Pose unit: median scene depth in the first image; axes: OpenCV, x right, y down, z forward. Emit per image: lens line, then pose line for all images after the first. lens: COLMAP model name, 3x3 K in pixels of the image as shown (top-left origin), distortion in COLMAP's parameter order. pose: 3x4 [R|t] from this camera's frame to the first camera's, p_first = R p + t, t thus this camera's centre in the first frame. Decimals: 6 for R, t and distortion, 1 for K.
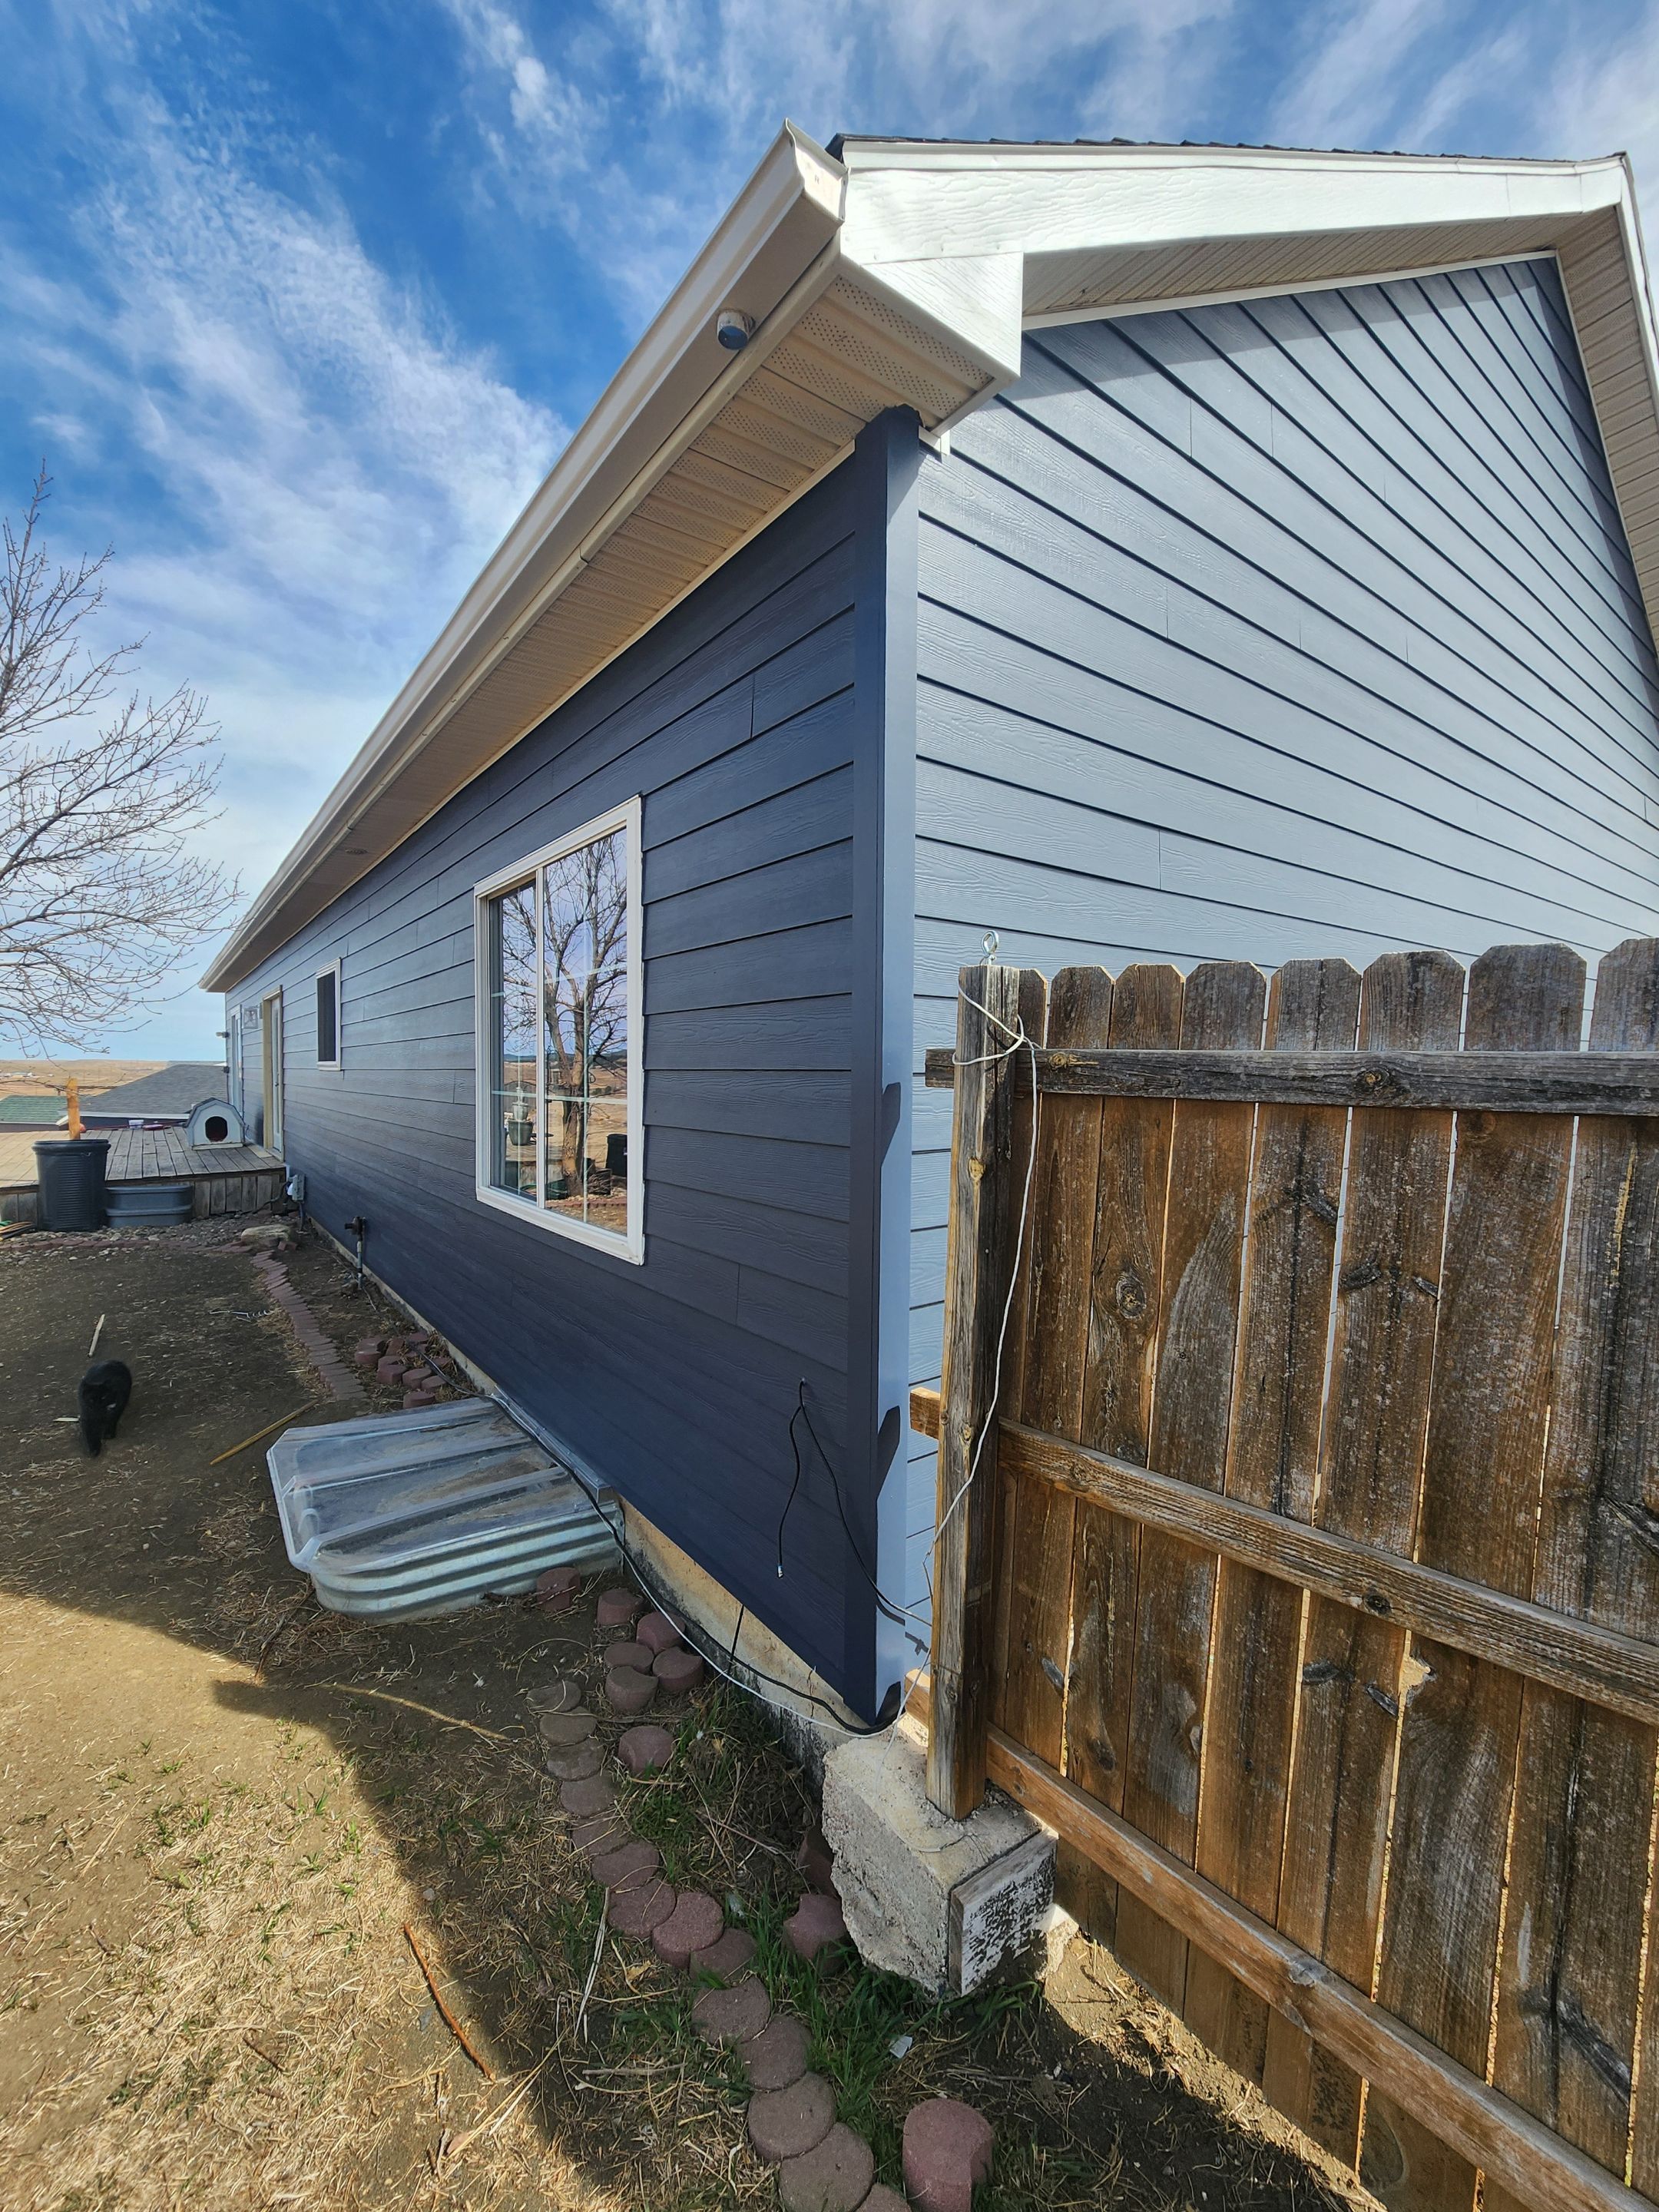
lens RADIAL K [[914.9, 0, 829.5], [0, 914.9, 1106.0], [0, 0, 1]] dist [-0.002105, 0.000410]
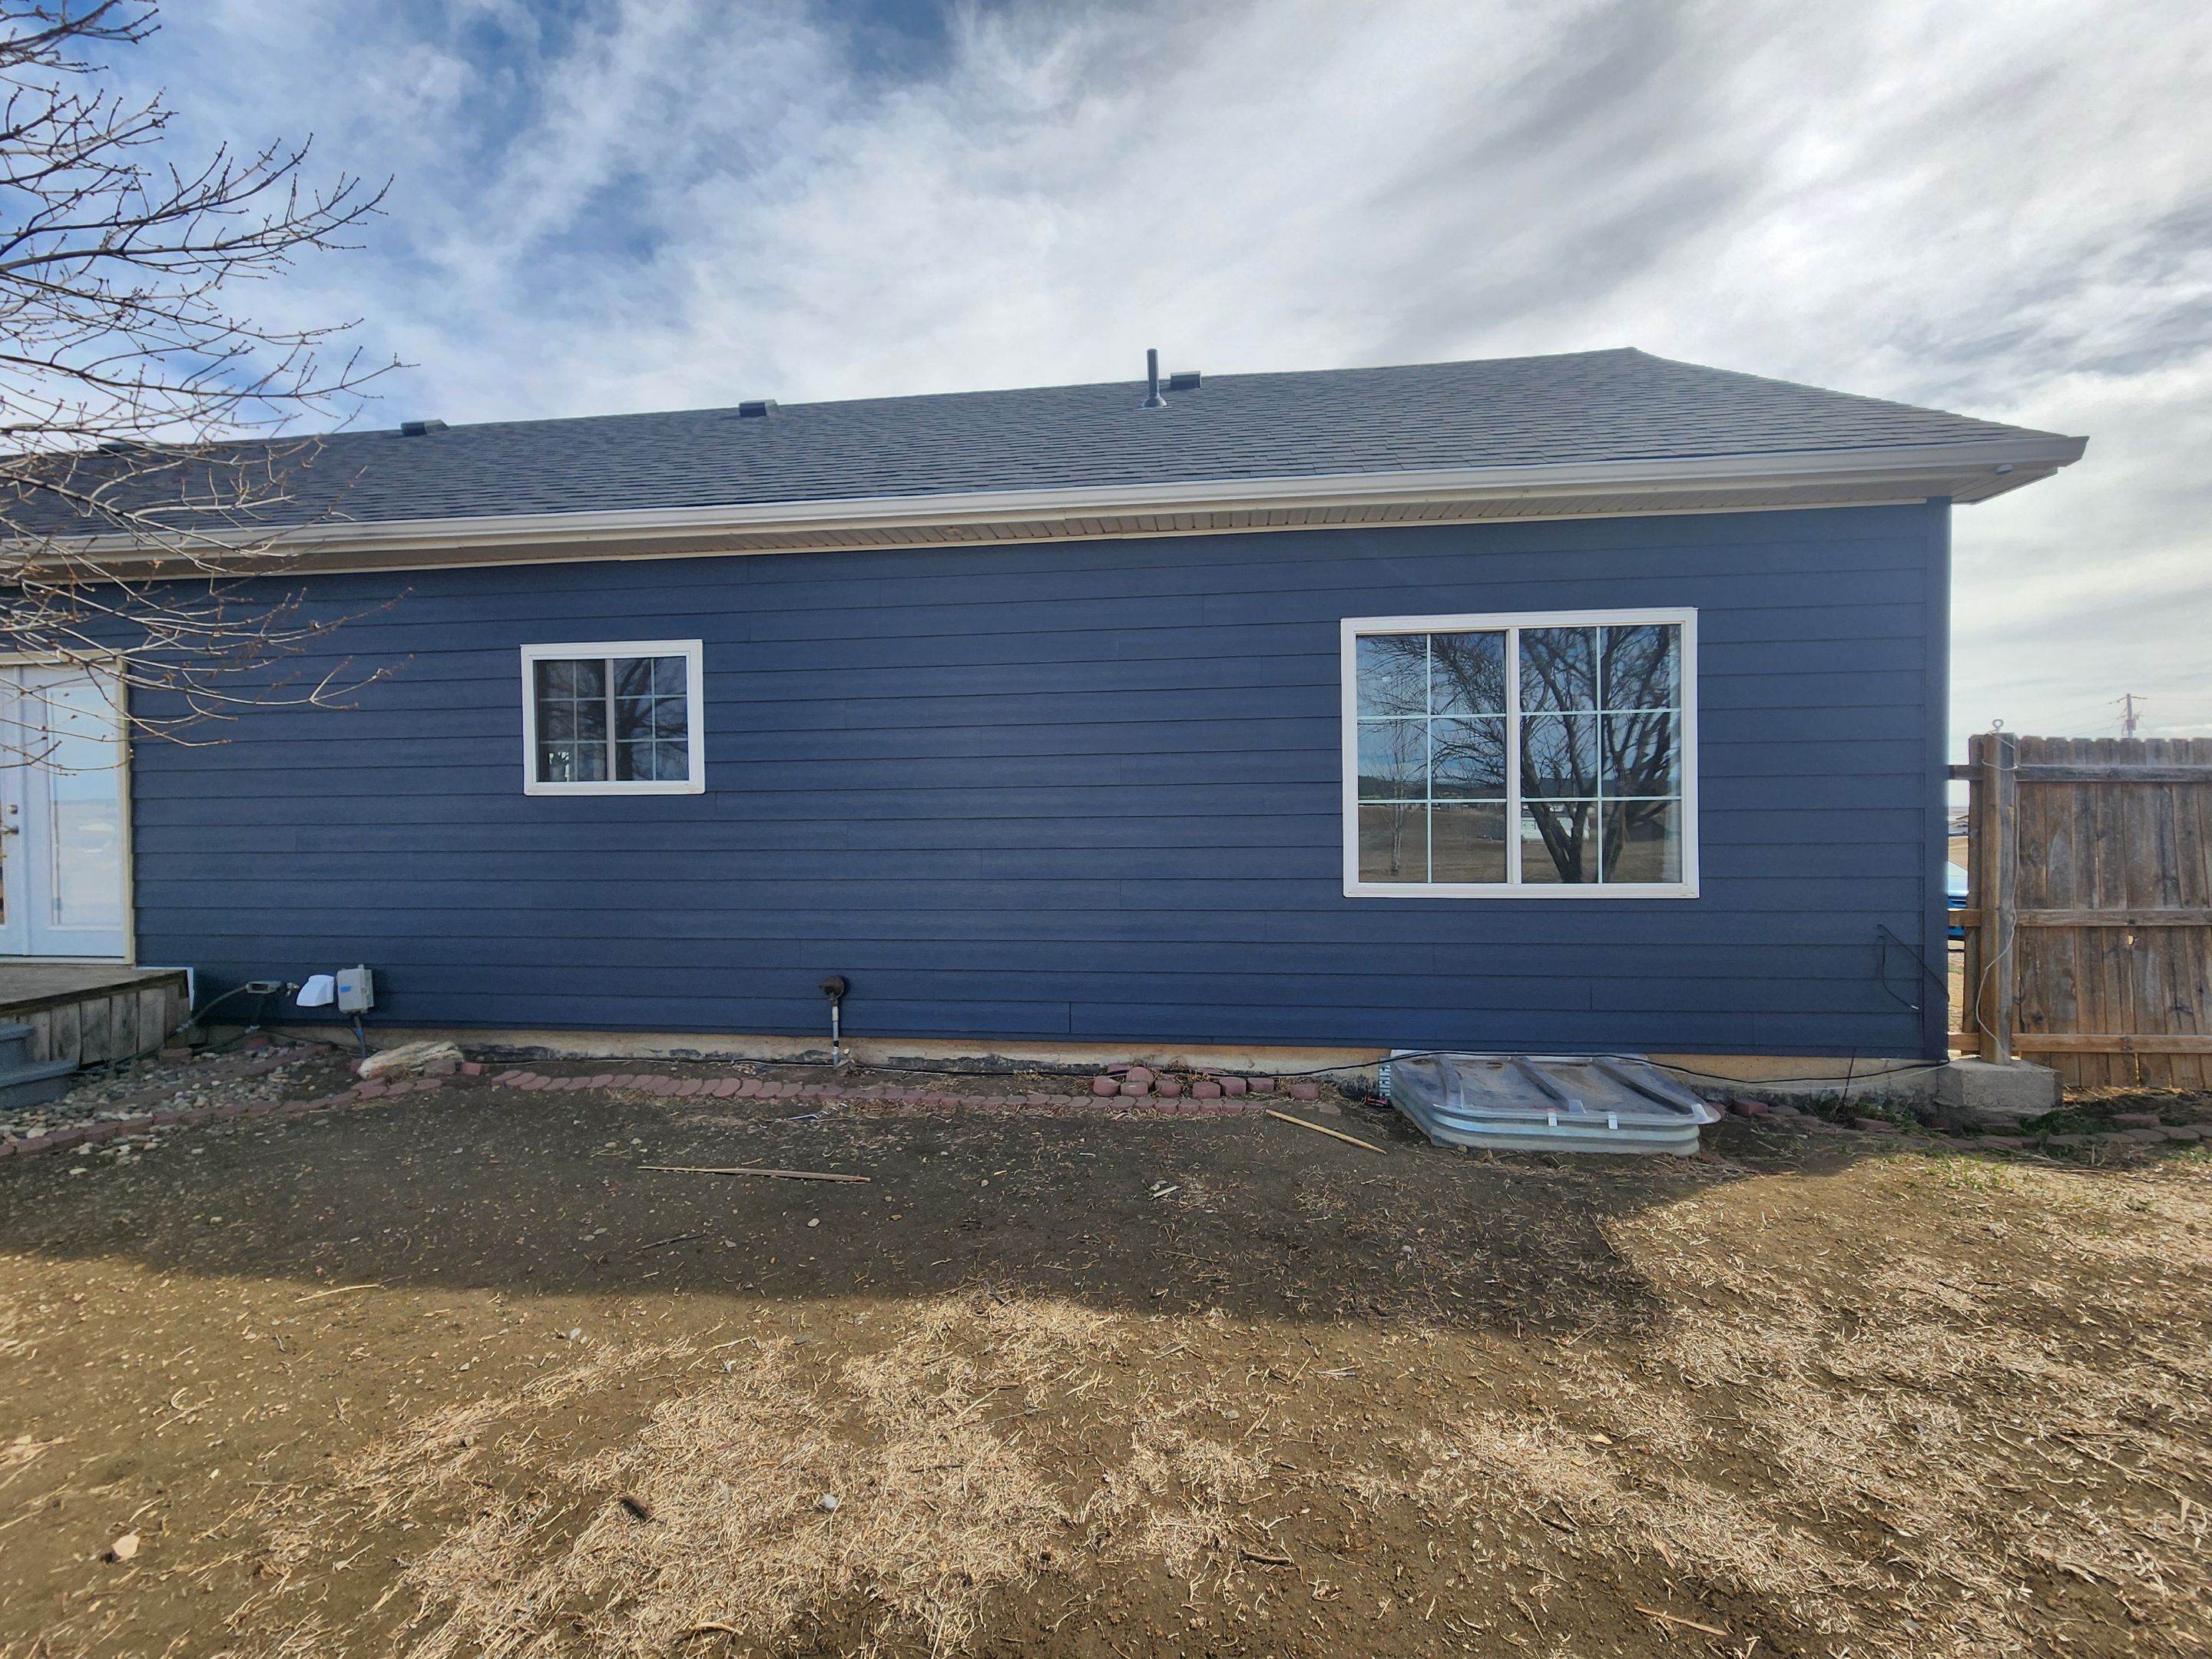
lens RADIAL K [[909.0, 0, 1106.0], [0, 909.0, 829.5], [0, 0, 1]] dist [-0.000347, -0.000962]
pose [[0.694815, -0.032028, 0.718475, -4.153095], [0.043232, 0.999061, 0.002727, 0.007694], [-0.717888, 0.029167, 0.695547, 1.245195]]
